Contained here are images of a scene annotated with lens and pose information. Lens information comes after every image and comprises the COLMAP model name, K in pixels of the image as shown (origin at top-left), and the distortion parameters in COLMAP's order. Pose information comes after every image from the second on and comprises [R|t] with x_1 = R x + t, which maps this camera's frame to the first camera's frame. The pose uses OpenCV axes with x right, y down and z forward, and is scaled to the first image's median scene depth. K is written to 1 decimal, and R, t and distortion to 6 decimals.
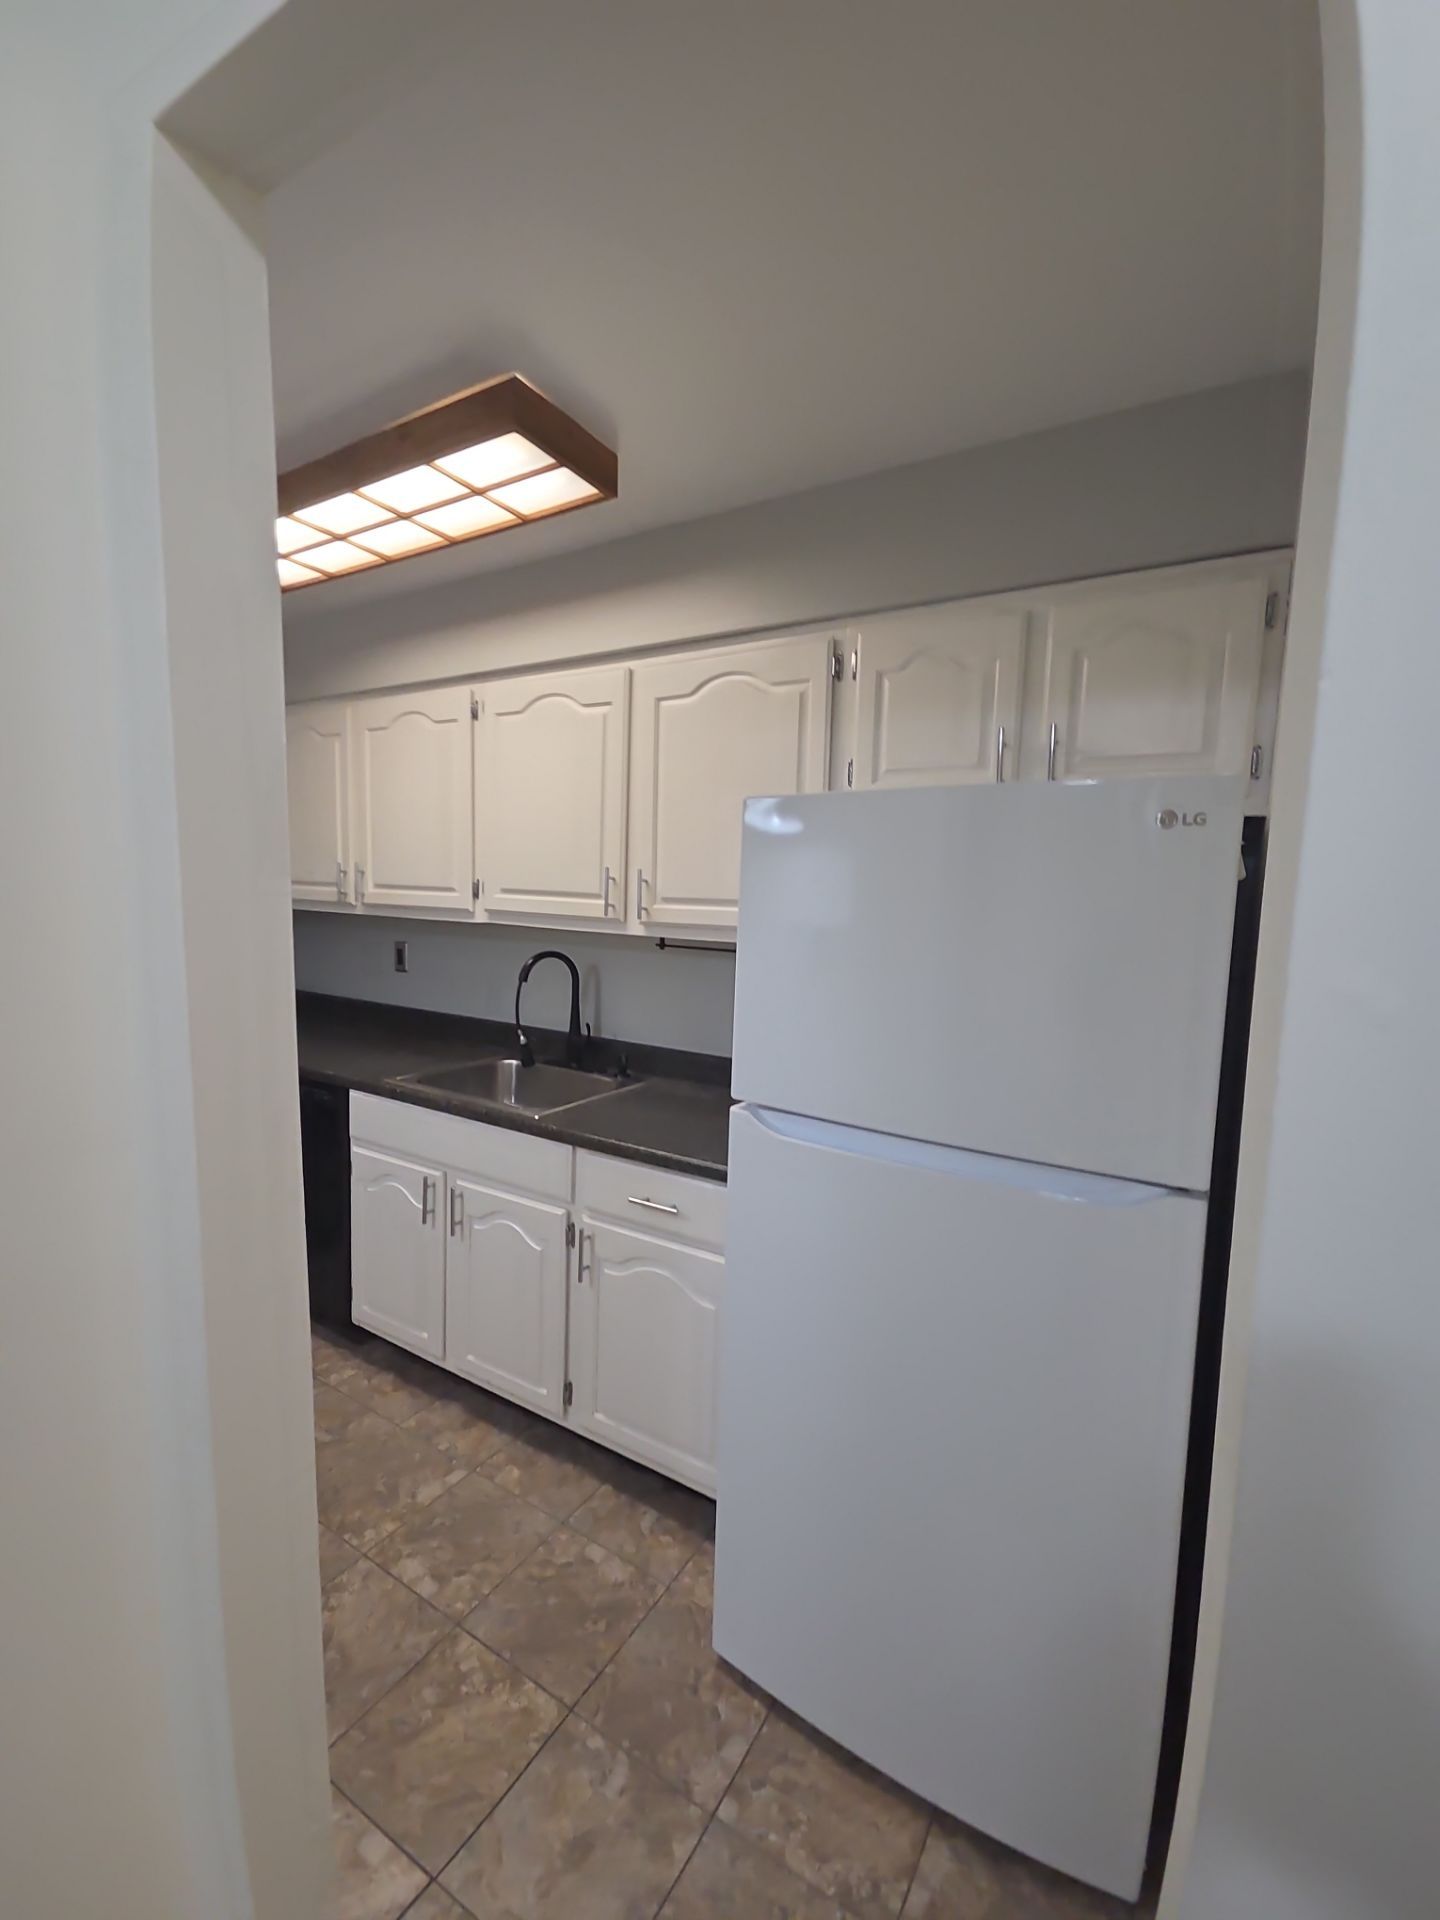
lens RADIAL K [[782.2, 0, 733.2], [0, 782.2, 964.3], [0, 0, 1]] dist [0.003220, -0.002371]
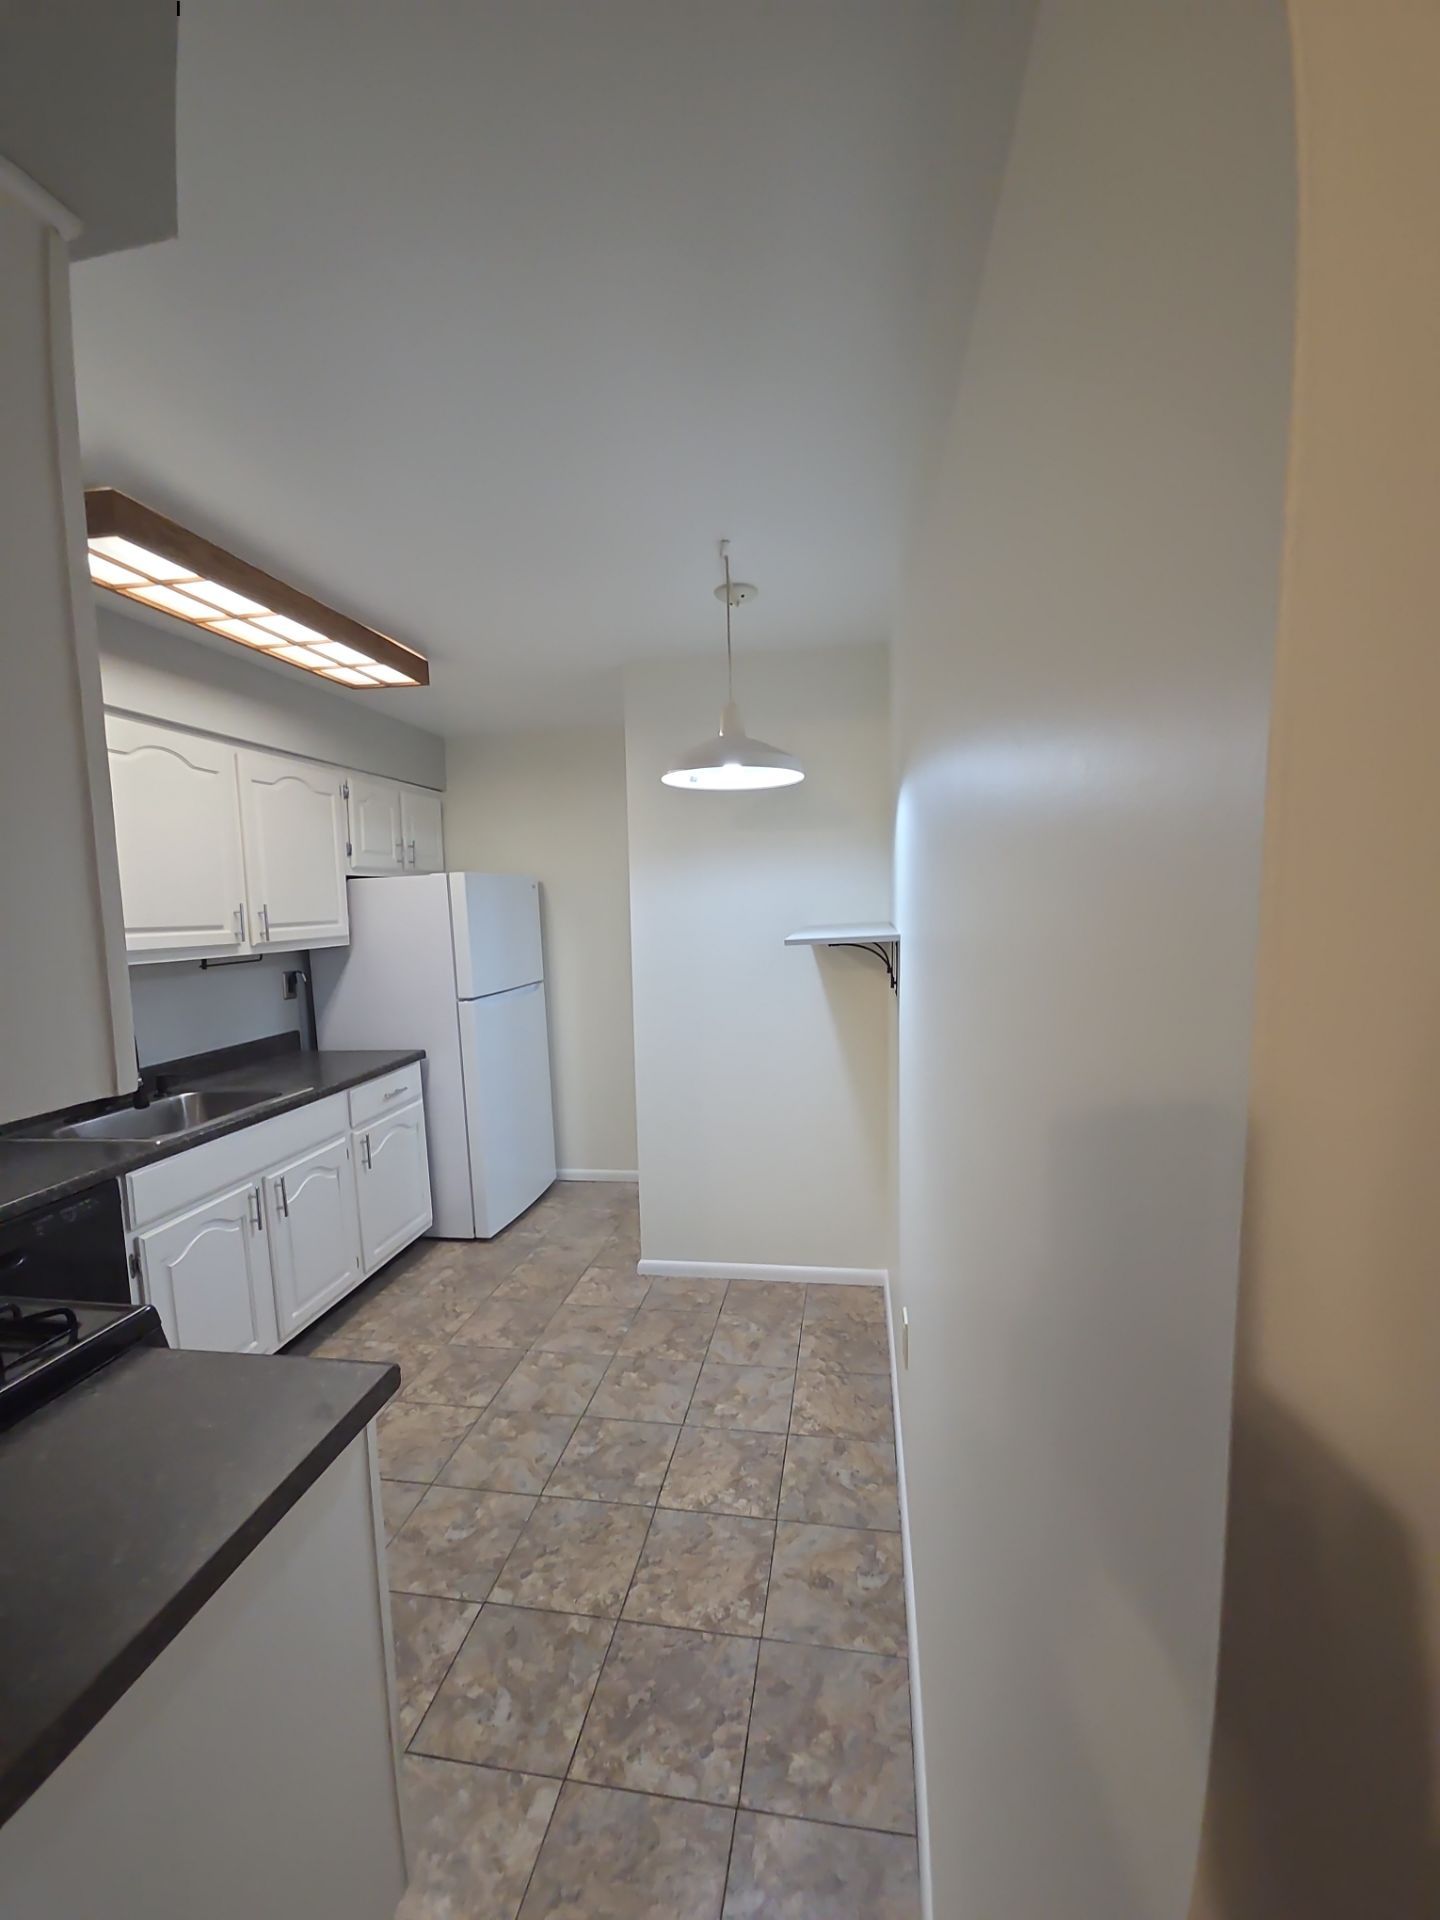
lens RADIAL K [[782.2, 0, 733.4], [0, 782.2, 970.3], [0, 0, 1]] dist [0.003220, -0.002371]
pose [[-0.376576, -0.104077, 0.920521, -1.798436], [0.105250, 0.982428, 0.154133, -0.140960], [-0.920387, 0.154928, -0.359005, 0.804016]]
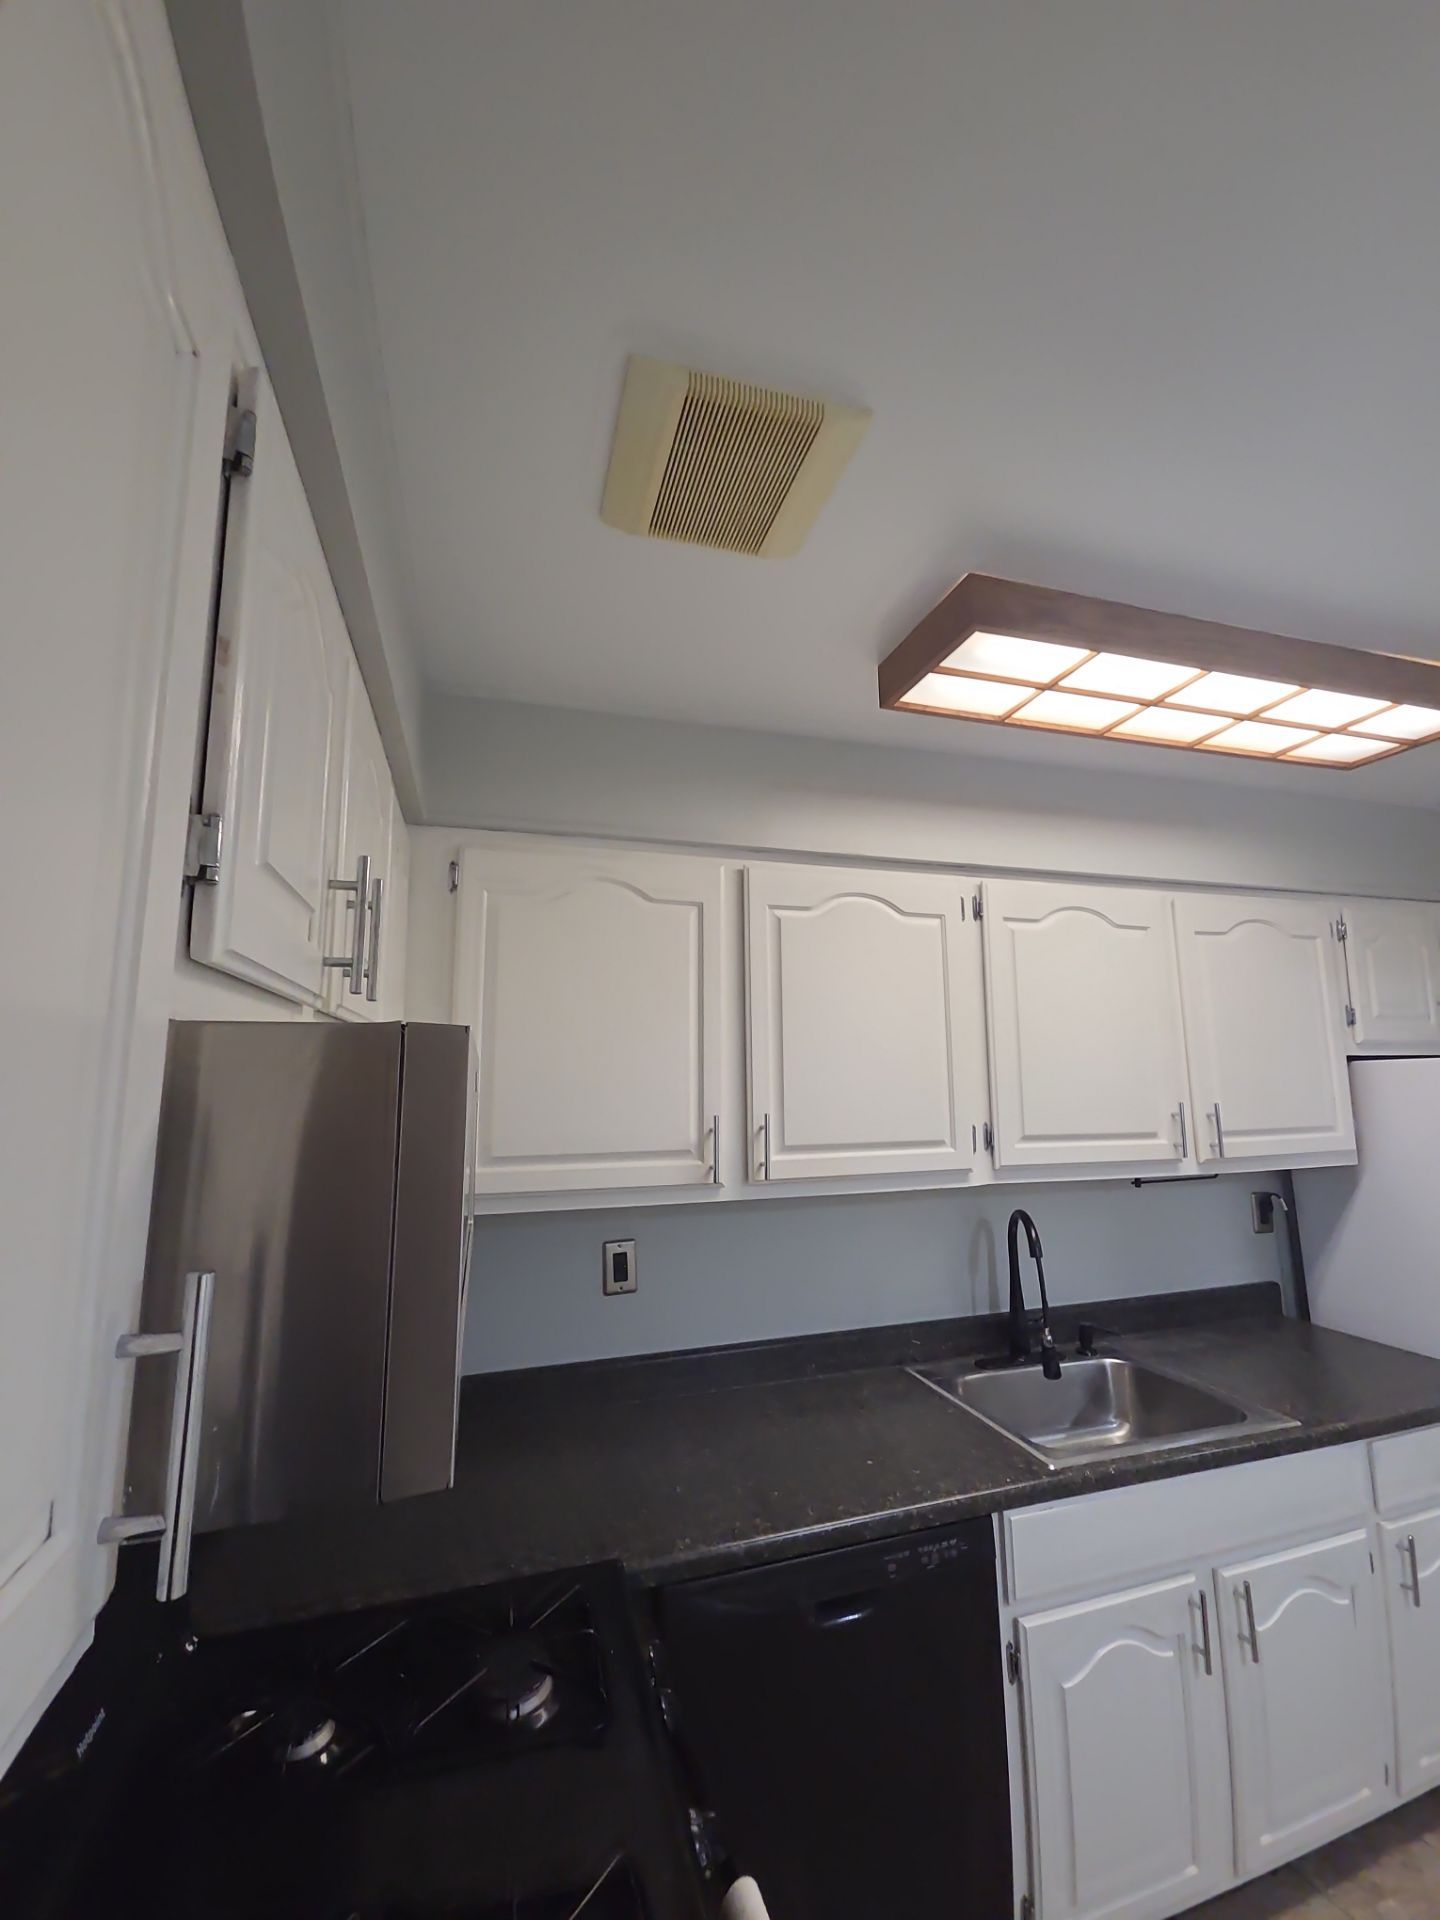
lens RADIAL K [[782.2, 0, 728.8], [0, 782.2, 957.6], [0, 0, 1]] dist [0.003220, -0.002371]
pose [[0.671643, 0.071862, 0.737382, -1.310057], [0.102703, 0.976644, -0.188727, -0.186232], [-0.733722, 0.202489, 0.648576, 0.830731]]
